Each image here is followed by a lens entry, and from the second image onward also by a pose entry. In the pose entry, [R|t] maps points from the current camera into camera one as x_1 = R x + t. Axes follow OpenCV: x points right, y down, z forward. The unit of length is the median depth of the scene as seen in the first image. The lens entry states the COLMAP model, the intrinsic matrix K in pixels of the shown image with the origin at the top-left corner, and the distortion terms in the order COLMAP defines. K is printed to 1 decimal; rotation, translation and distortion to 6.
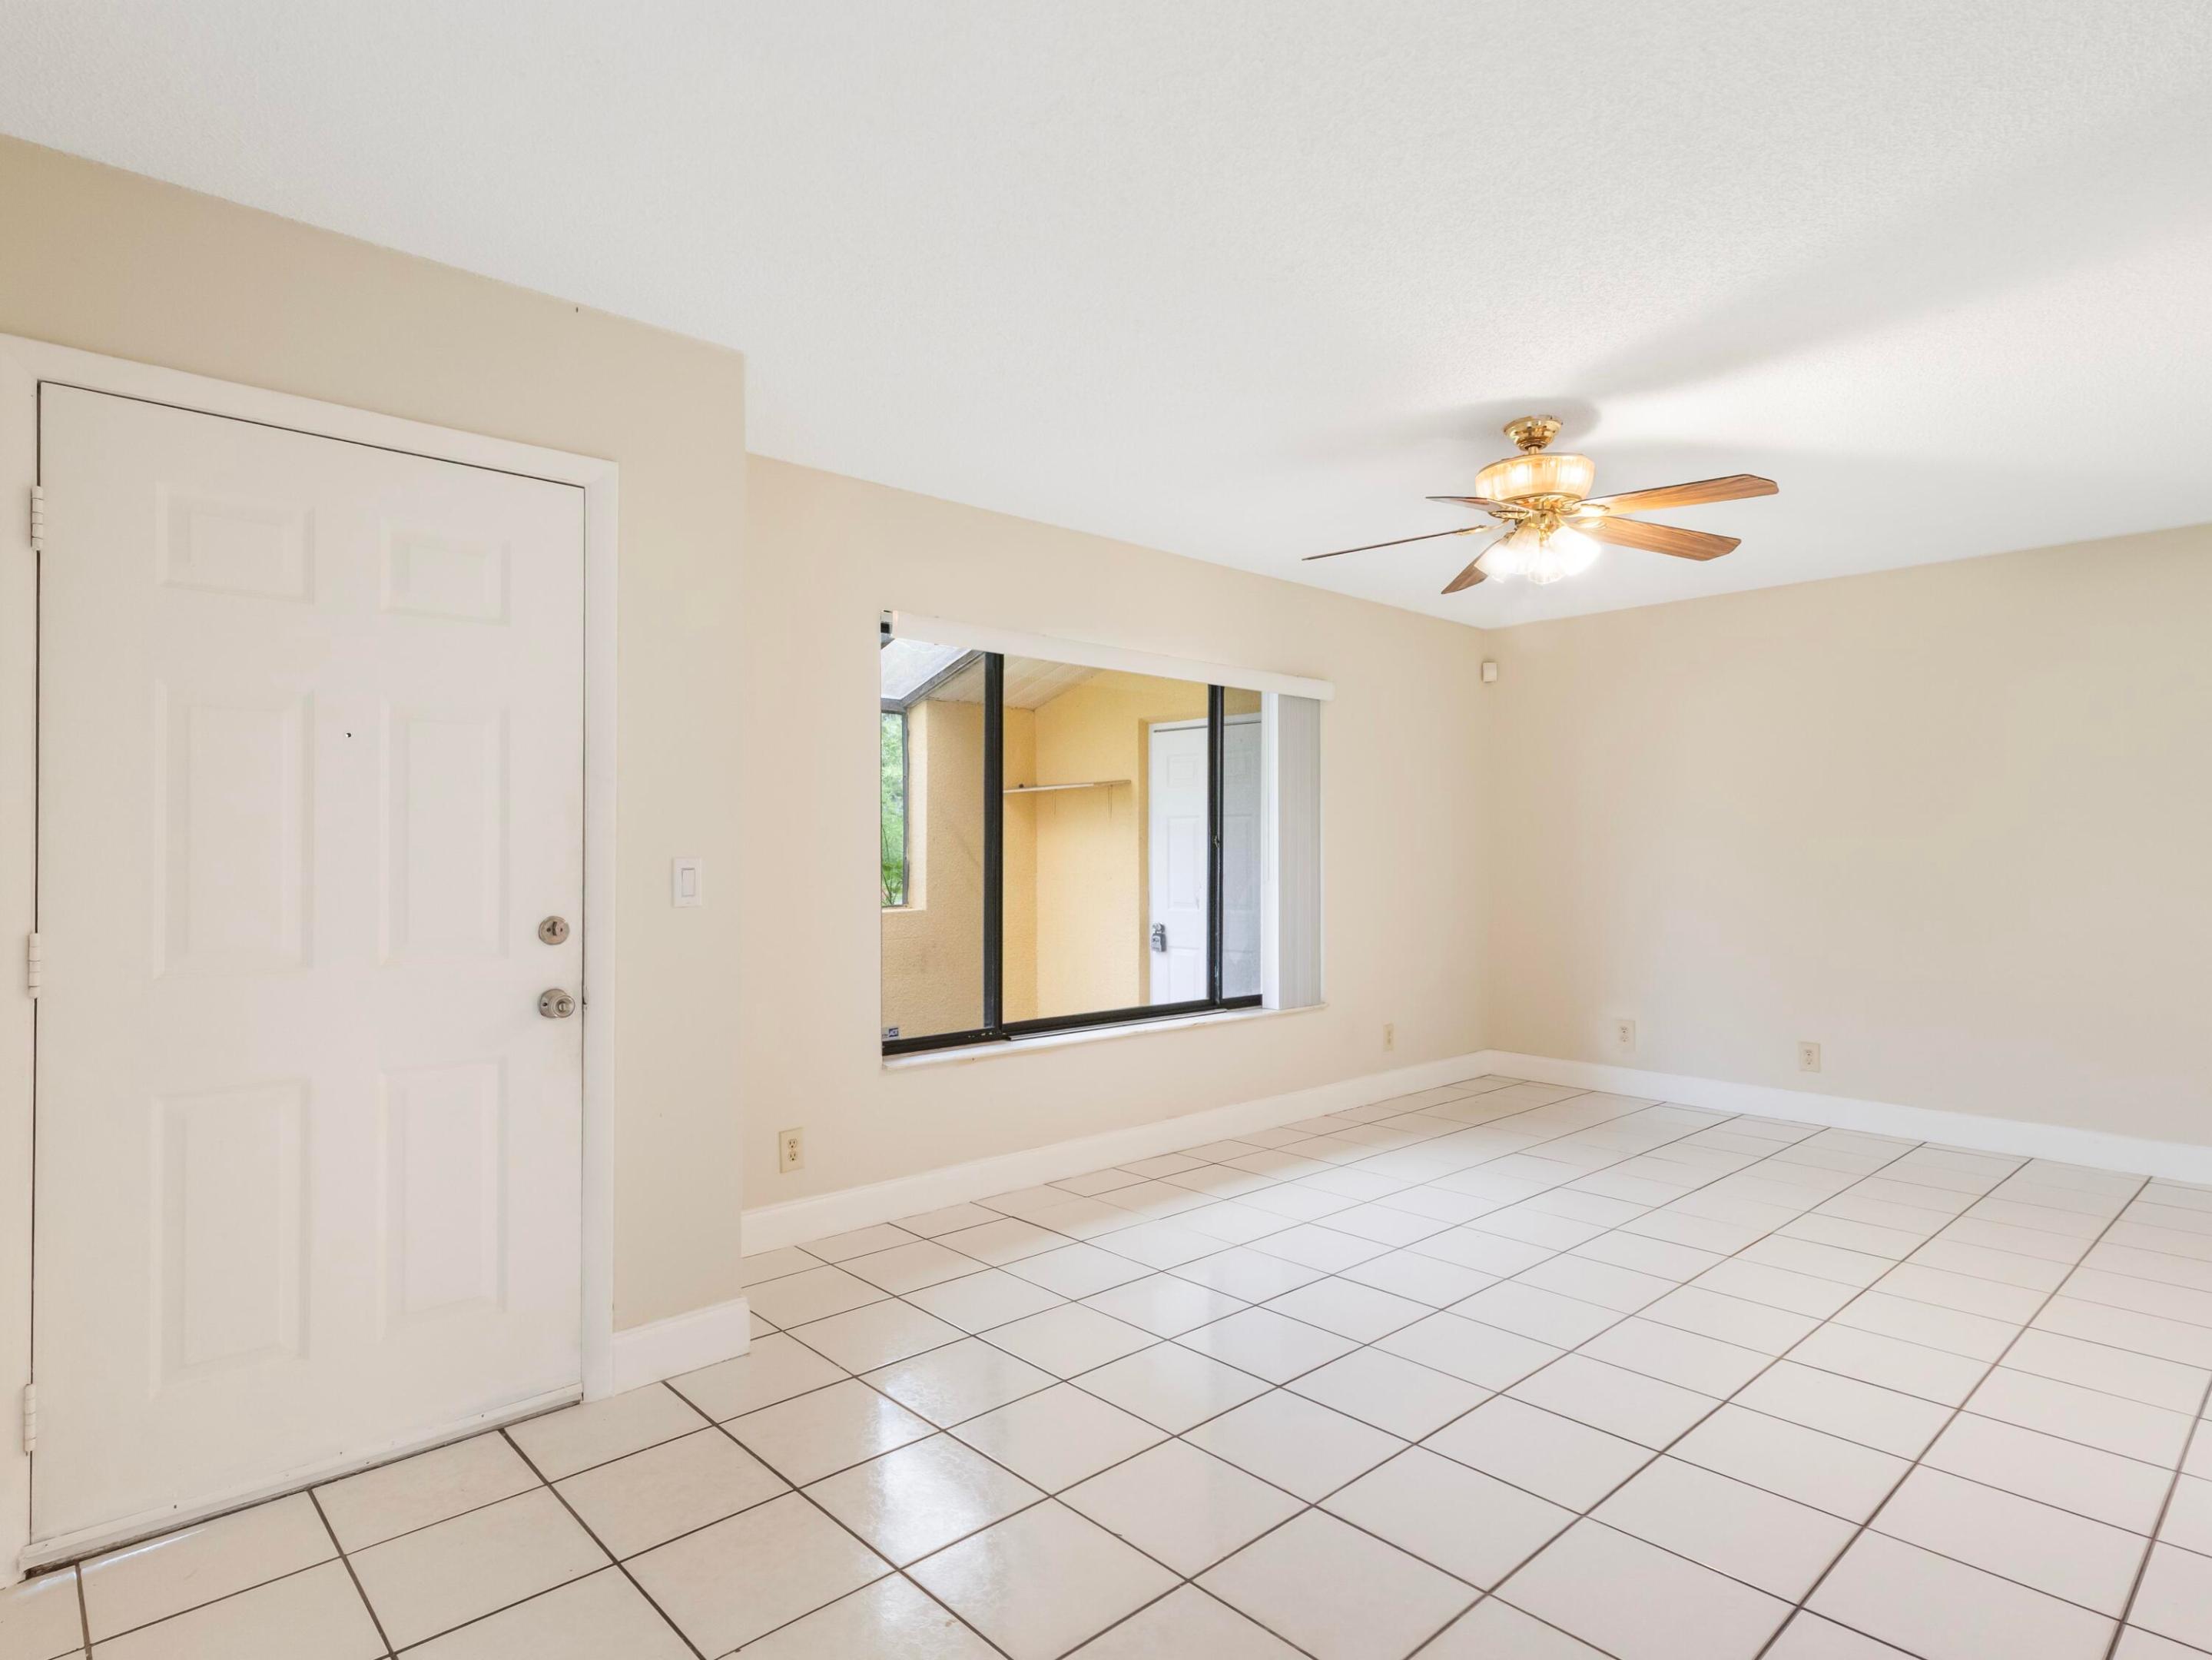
lens RADIAL K [[1180.5, 0, 1100.1], [0, 1180.5, 837.6], [0, 0, 1]] dist [0.005542, -0.000398]
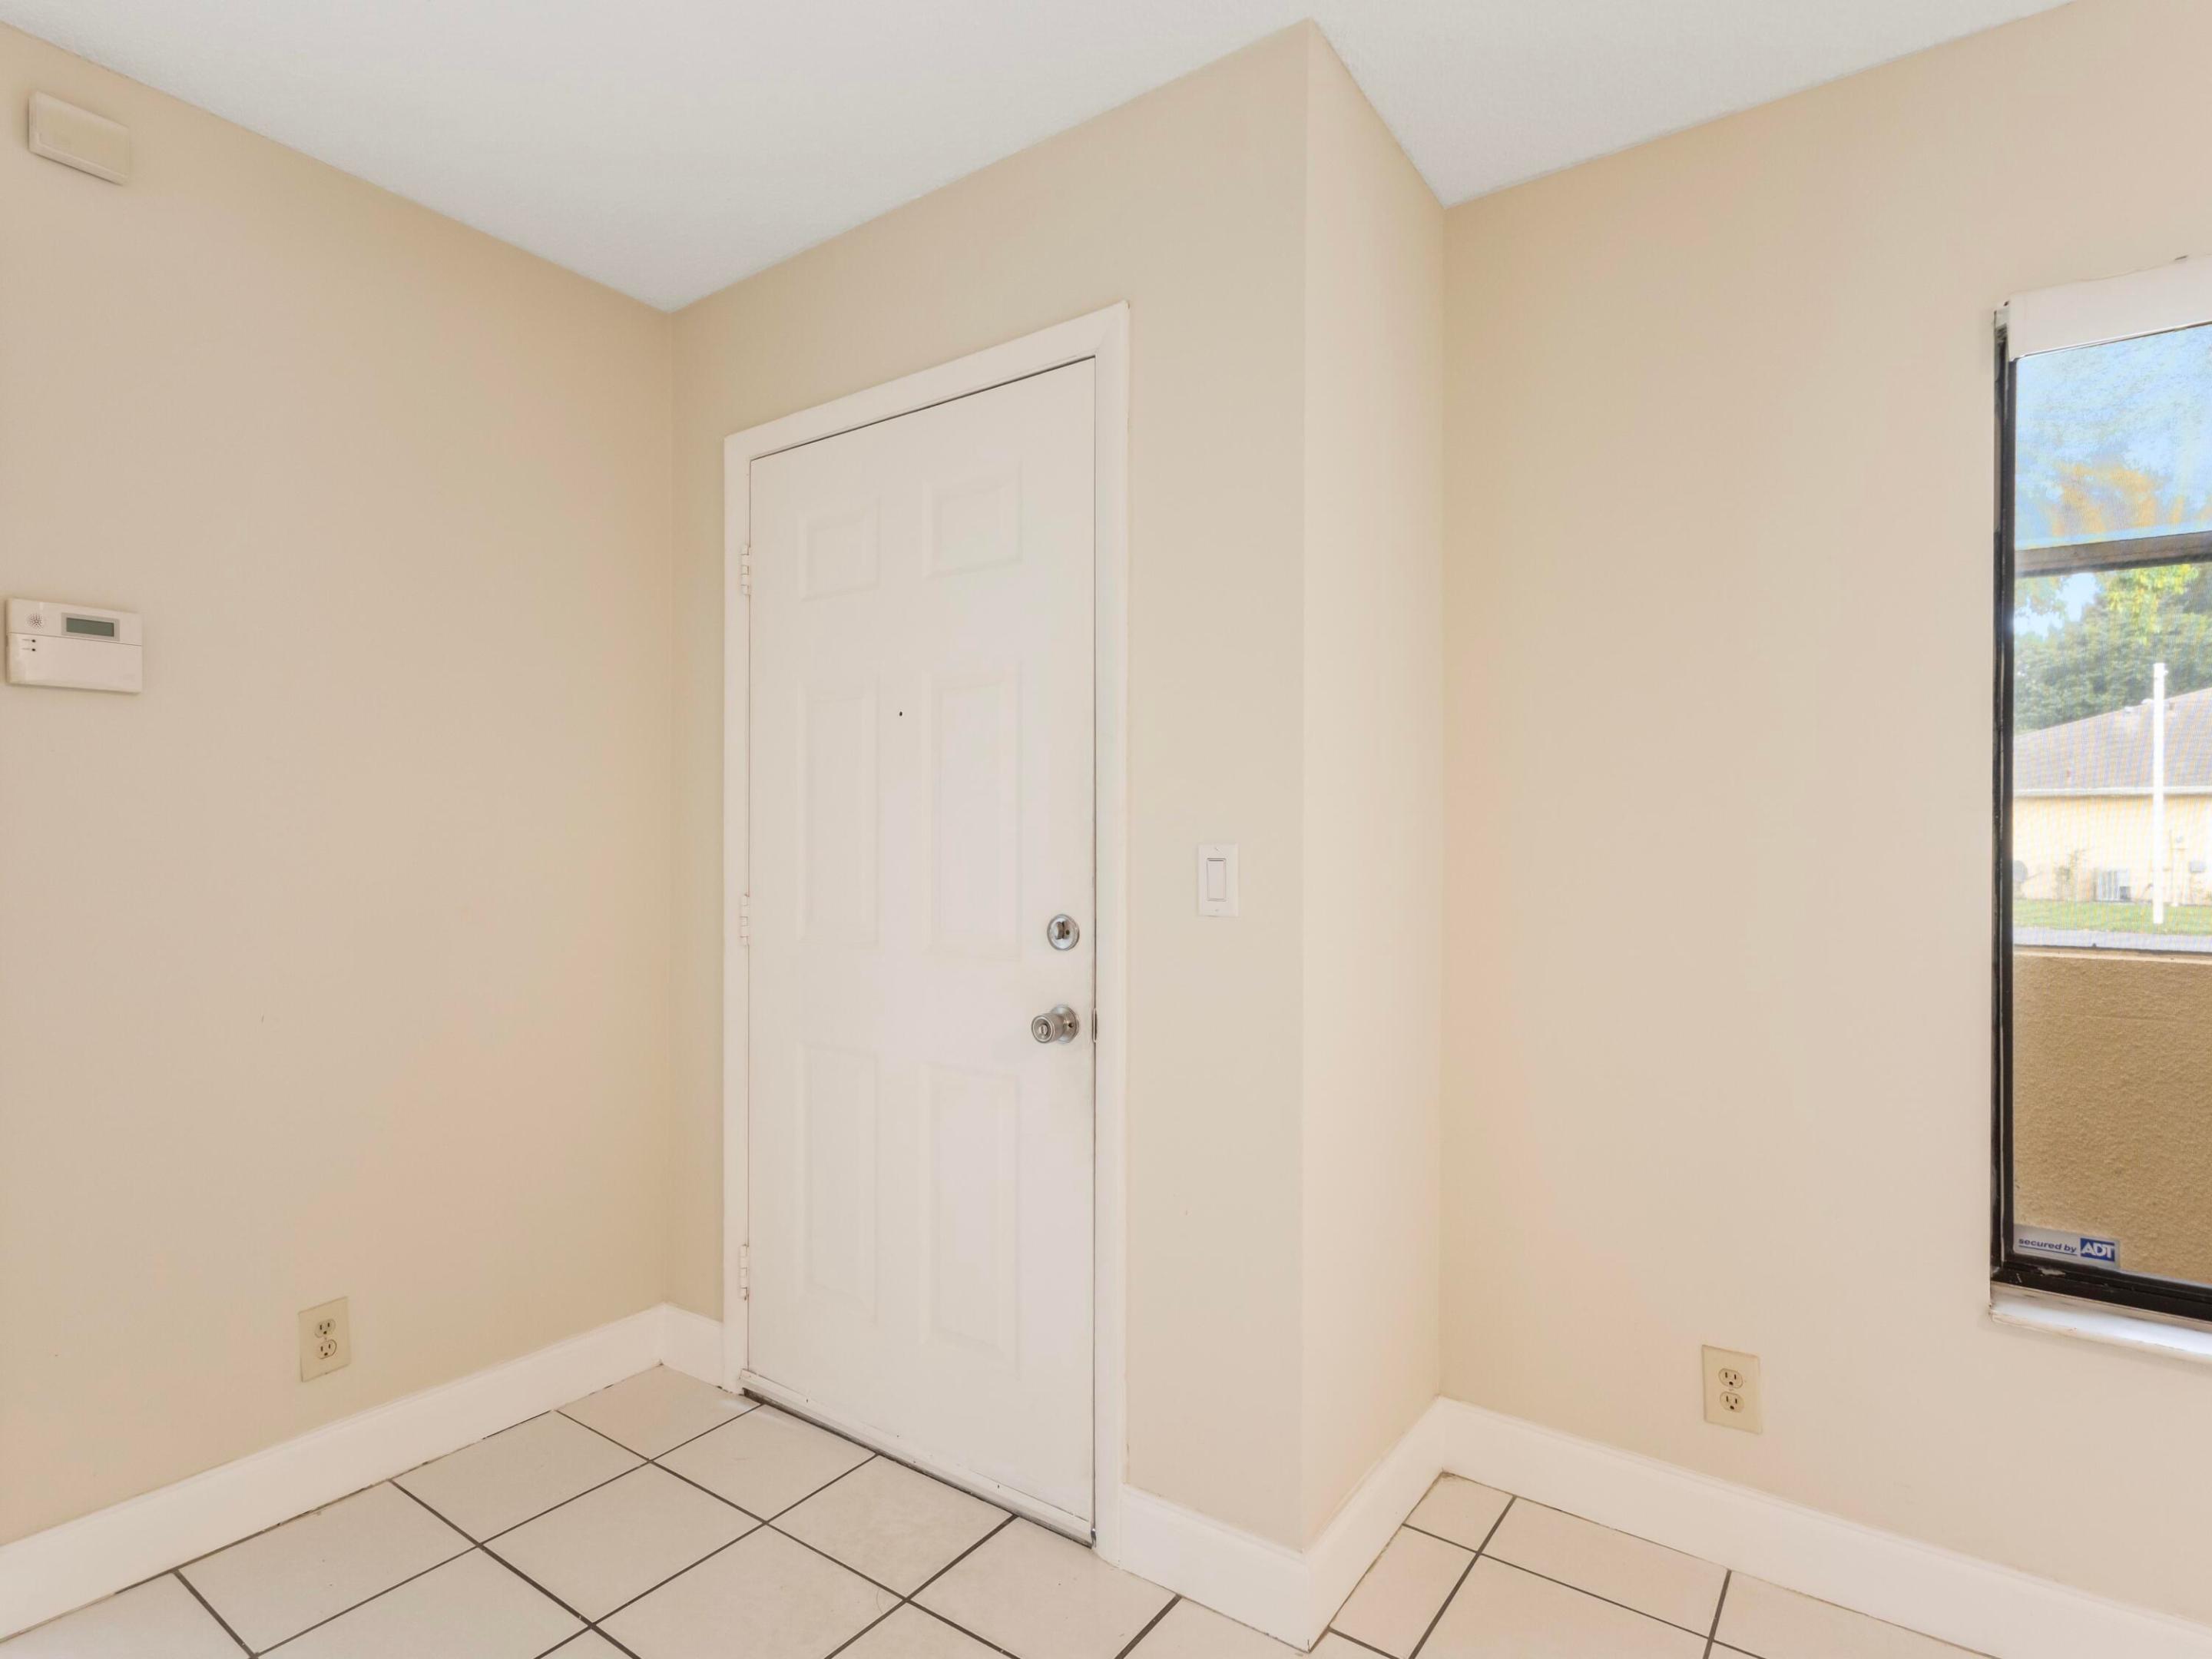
lens RADIAL K [[1180.4, 0, 1088.9], [0, 1180.4, 825.7], [0, 0, 1]] dist [0.005542, -0.000398]
pose [[0.153916, -0.007430, -0.988056, 0.306684], [0.005204, 0.999964, -0.006709, 0.011463], [0.988070, -0.004109, 0.153949, 0.831728]]
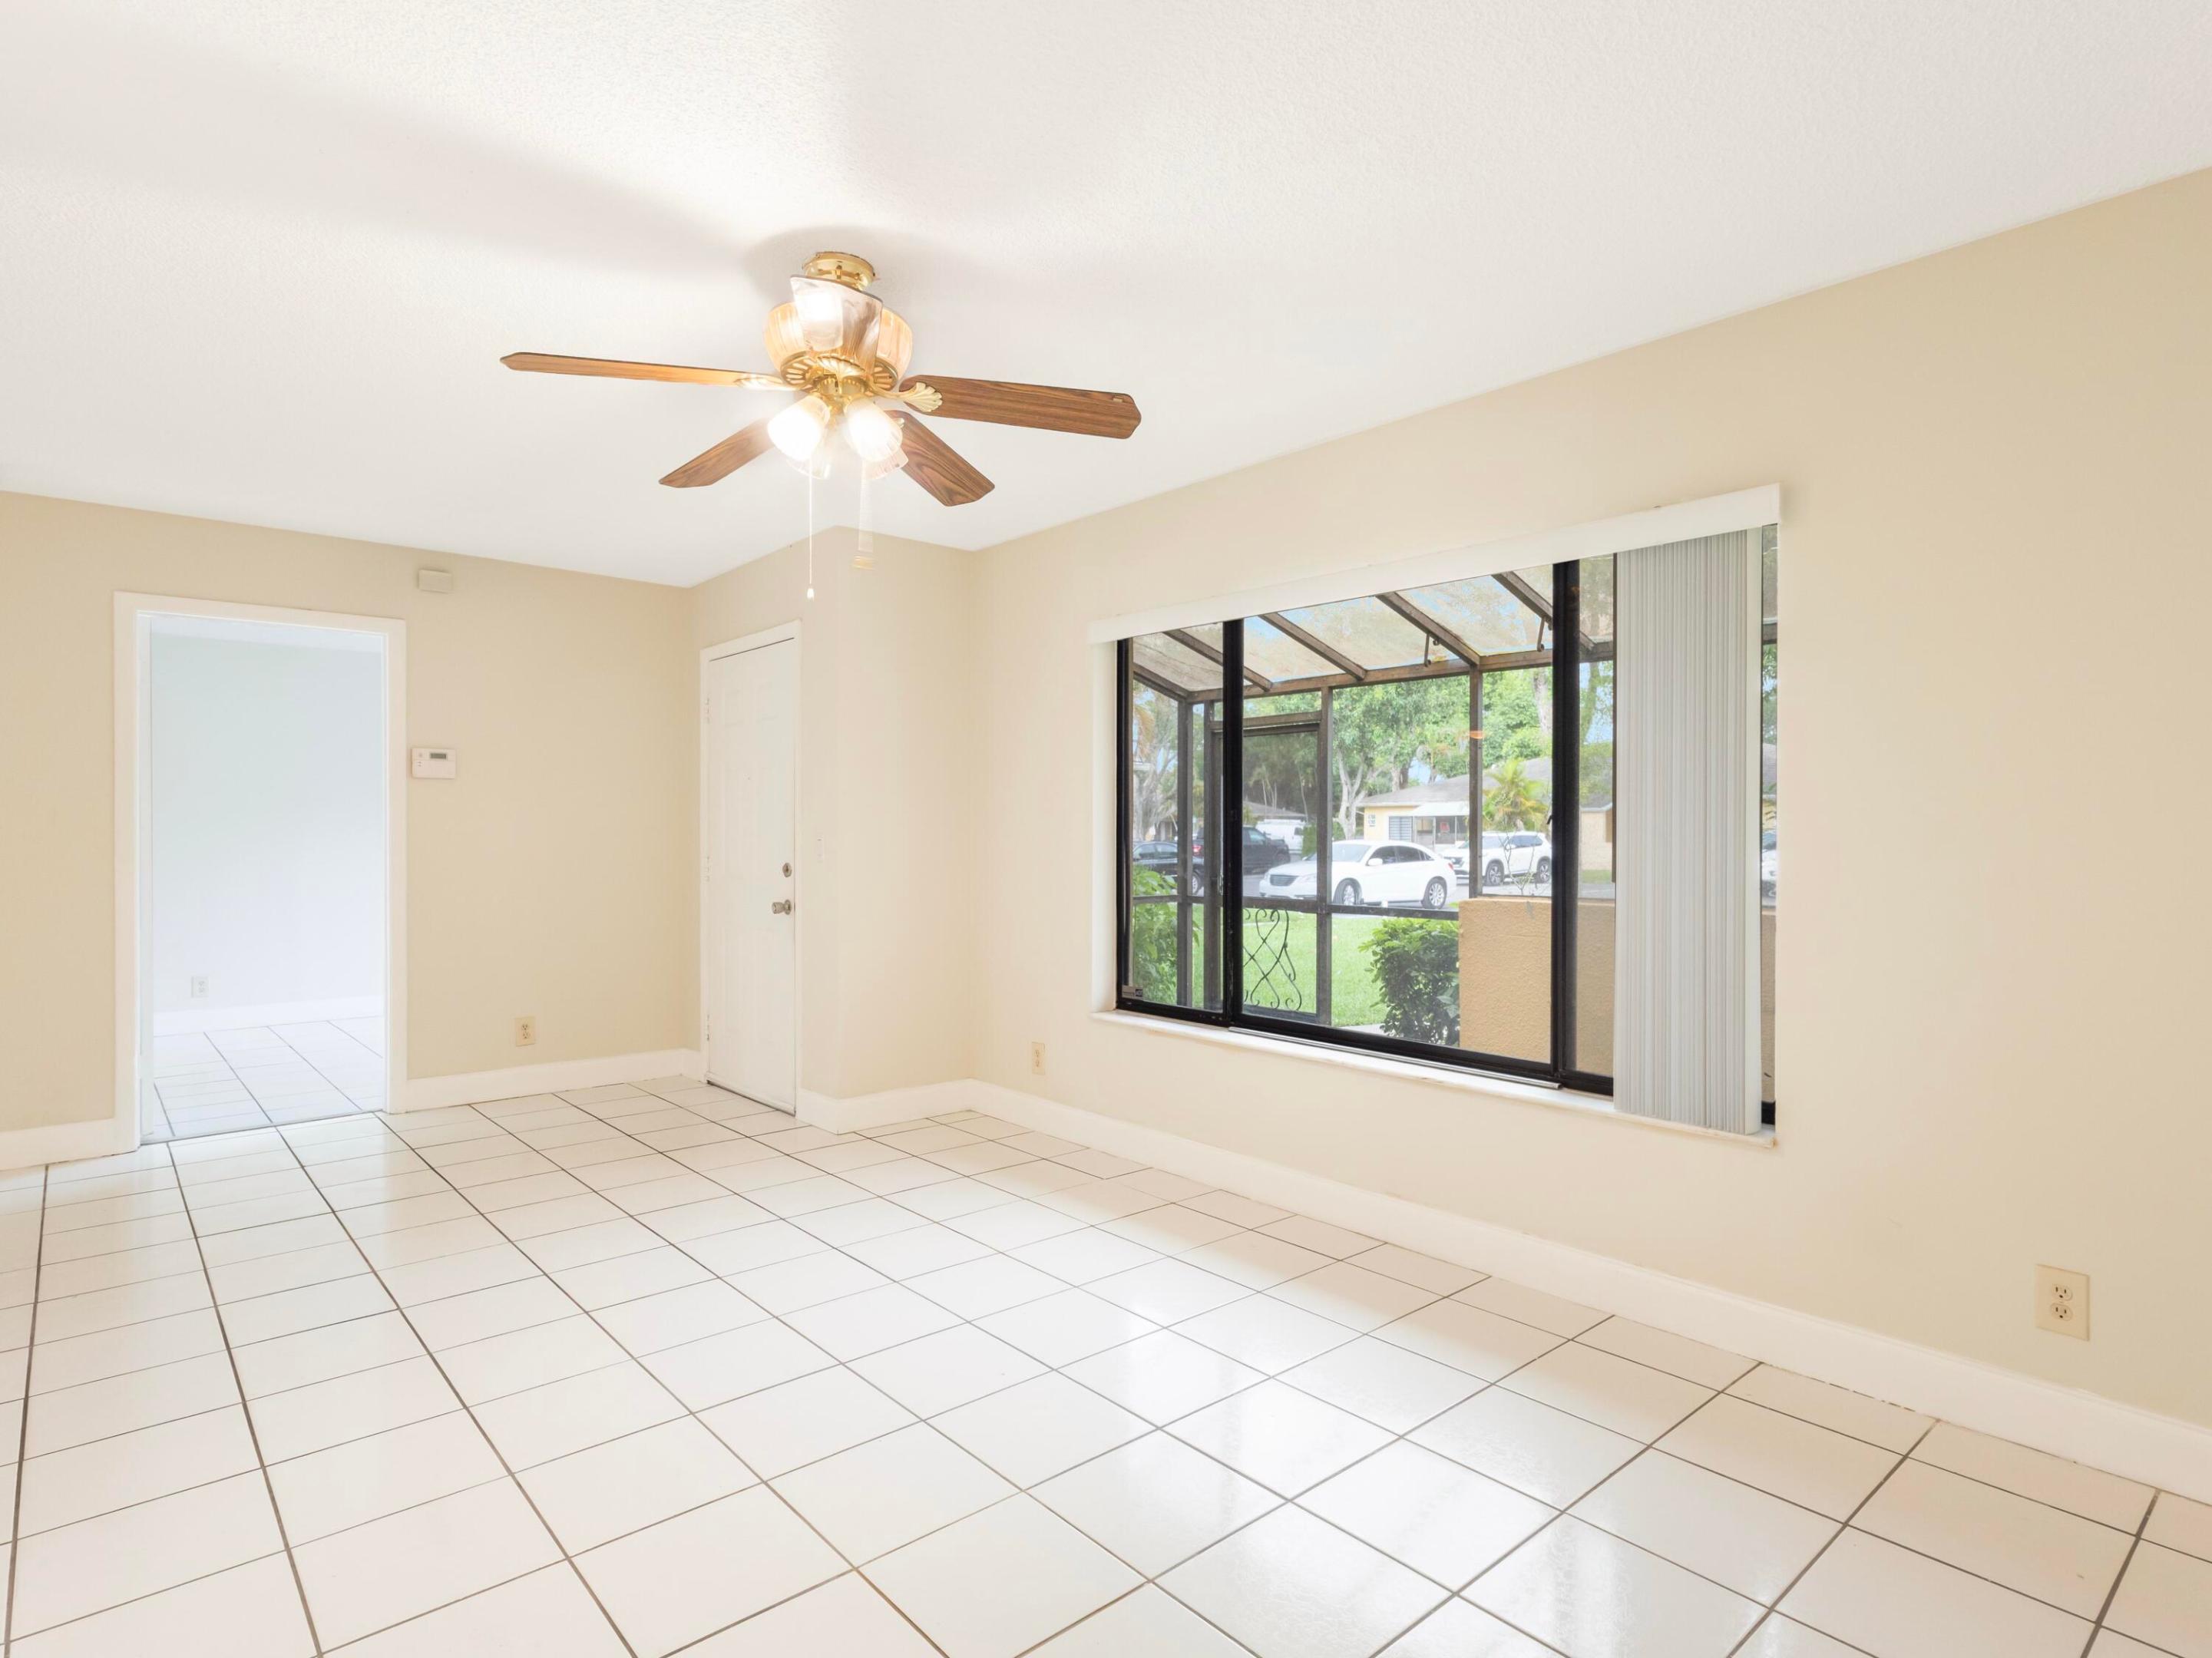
lens RADIAL K [[1180.2, 0, 1121.0], [0, 1180.2, 828.0], [0, 0, 1]] dist [0.005542, -0.000398]
pose [[-0.024284, -0.004385, -0.999695, 1.390717], [0.009087, 0.999948, -0.004607, 0.021213], [0.999664, -0.009196, -0.024243, 1.494461]]
